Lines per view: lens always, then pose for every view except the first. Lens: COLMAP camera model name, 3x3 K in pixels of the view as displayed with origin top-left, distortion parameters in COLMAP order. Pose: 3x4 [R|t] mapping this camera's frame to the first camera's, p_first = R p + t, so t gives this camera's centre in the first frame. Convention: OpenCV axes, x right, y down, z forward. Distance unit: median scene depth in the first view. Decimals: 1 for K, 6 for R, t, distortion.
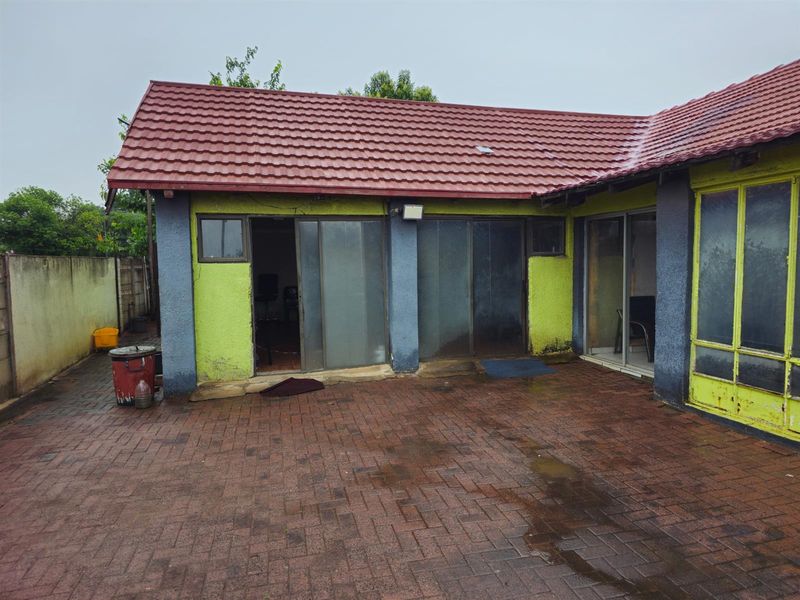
lens RADIAL K [[521.2, 0, 400.0], [0, 521.2, 293.7], [0, 0, 1]] dist [0.053081, -0.044190]
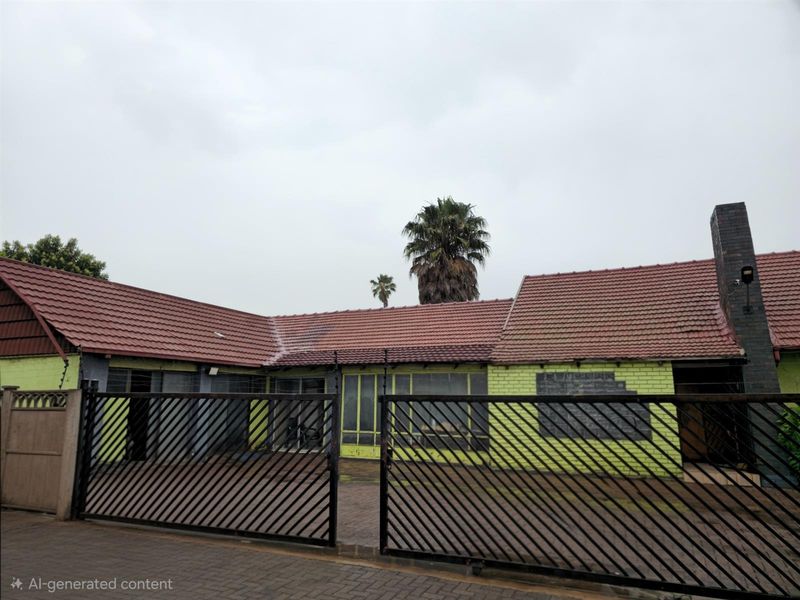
lens RADIAL K [[521.2, 0, 400.0], [0, 521.2, 293.7], [0, 0, 1]] dist [0.053081, -0.044190]
pose [[0.600298, 0.173234, 0.780789, -1.077732], [0.035579, 0.969509, -0.242459, 0.051885], [-0.798984, 0.173328, 0.575831, -0.644580]]
